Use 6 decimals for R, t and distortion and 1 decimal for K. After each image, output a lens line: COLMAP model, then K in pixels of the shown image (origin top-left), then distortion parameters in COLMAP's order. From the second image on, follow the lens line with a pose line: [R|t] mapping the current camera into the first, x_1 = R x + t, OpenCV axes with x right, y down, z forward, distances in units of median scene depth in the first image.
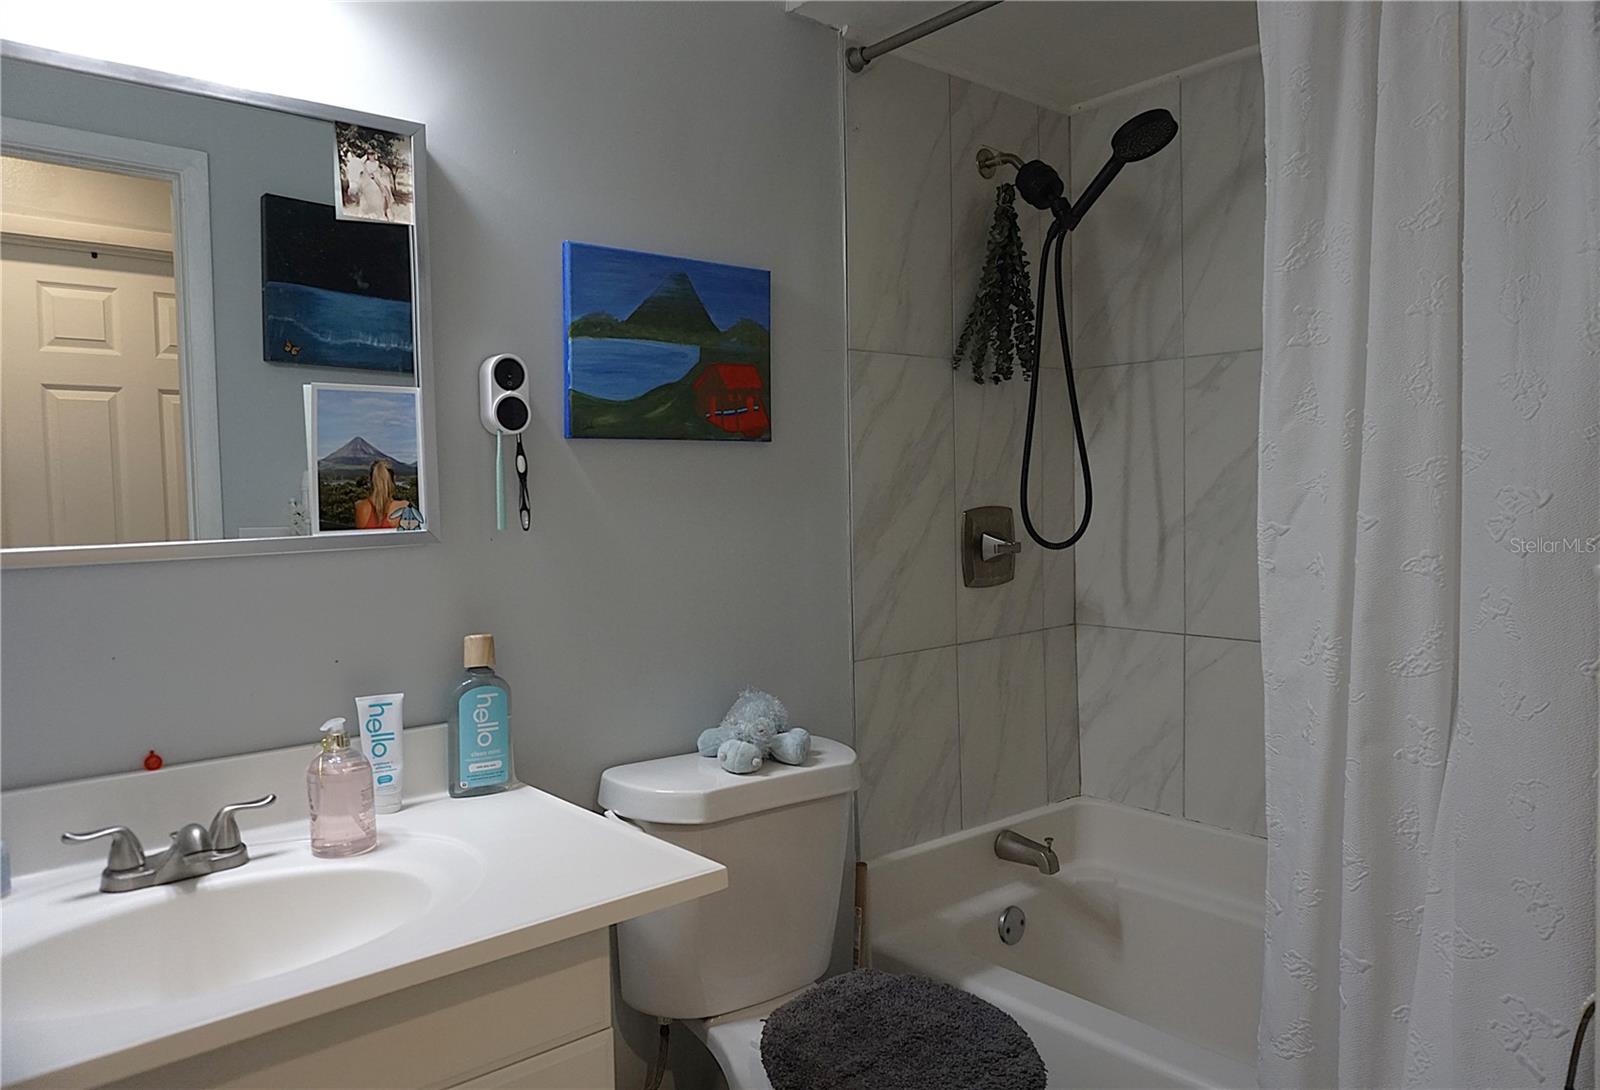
lens RADIAL K [[1133.6, 0, 796.4], [0, 1133.6, 548.2], [0, 0, 1]] dist [-0.039758, 0.019759]
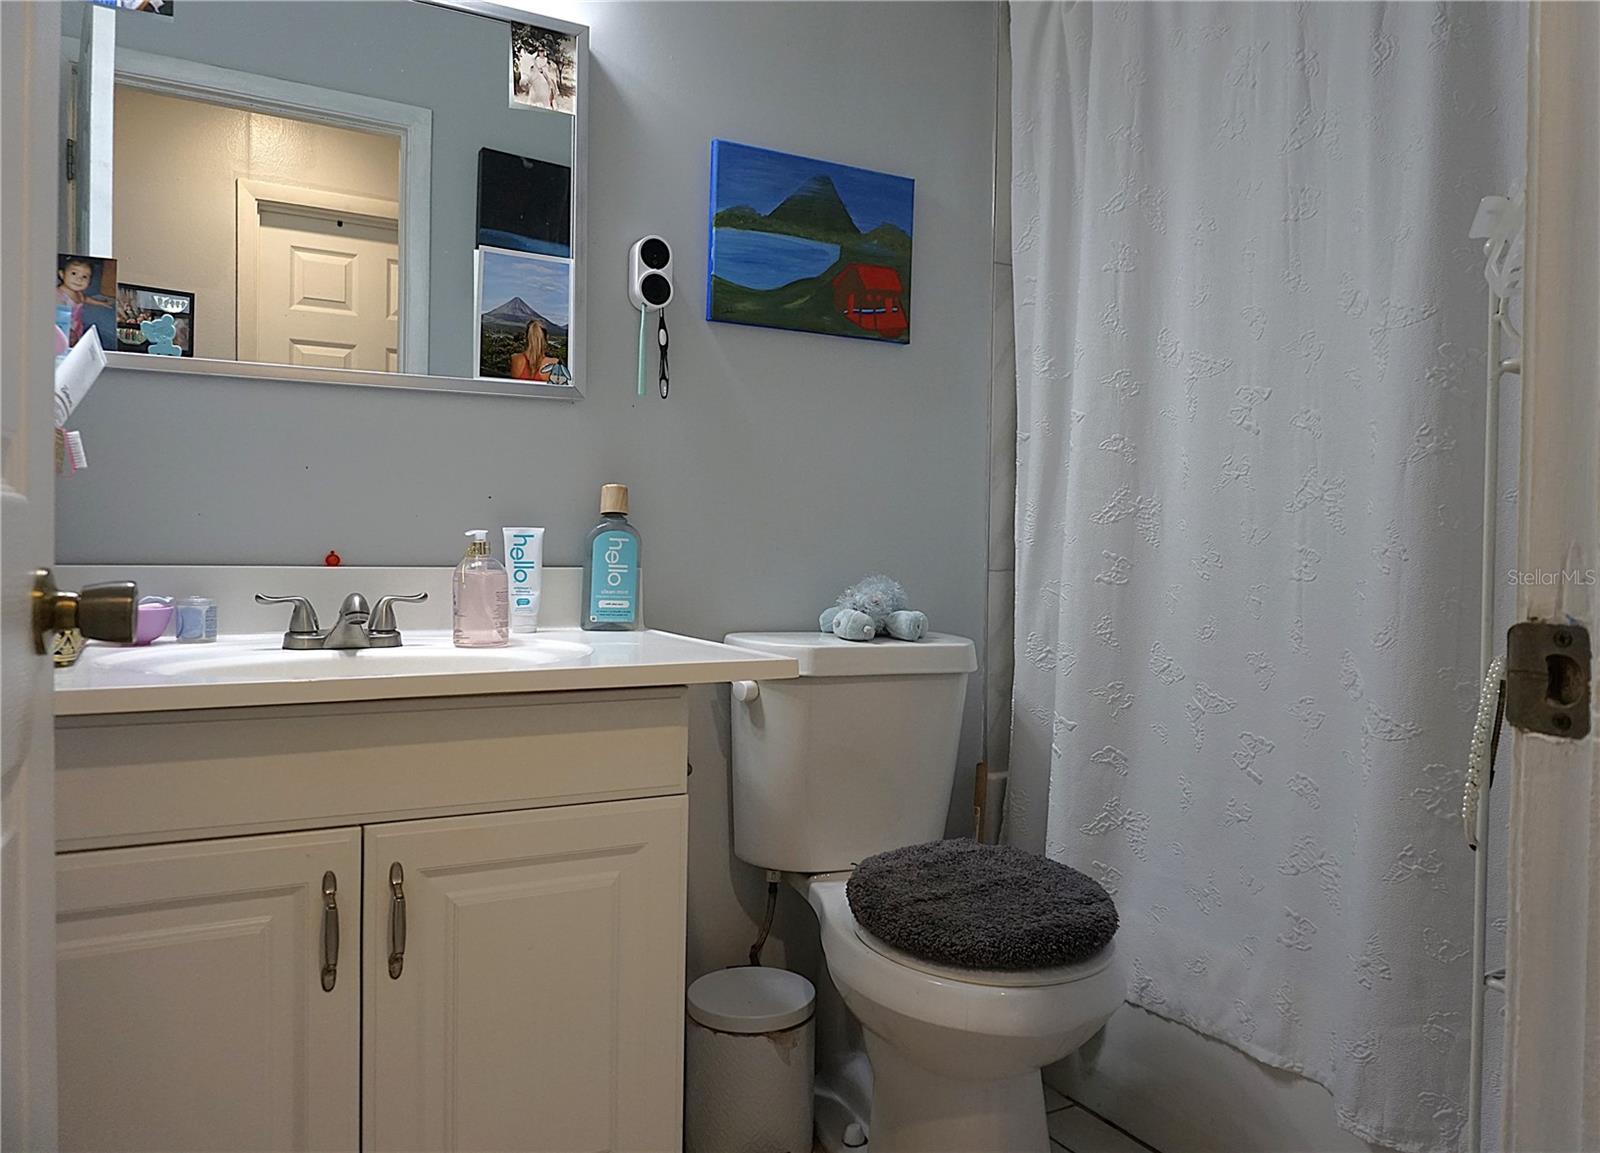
lens RADIAL K [[1205.7, 0, 807.5], [0, 1205.7, 571.7], [0, 0, 1]] dist [-0.057050, 0.001129]
pose [[0.981033, 0.044775, -0.188601, 0.128860], [-0.048475, 0.998711, -0.015048, 0.169269], [0.187684, 0.023905, 0.981939, -0.116407]]
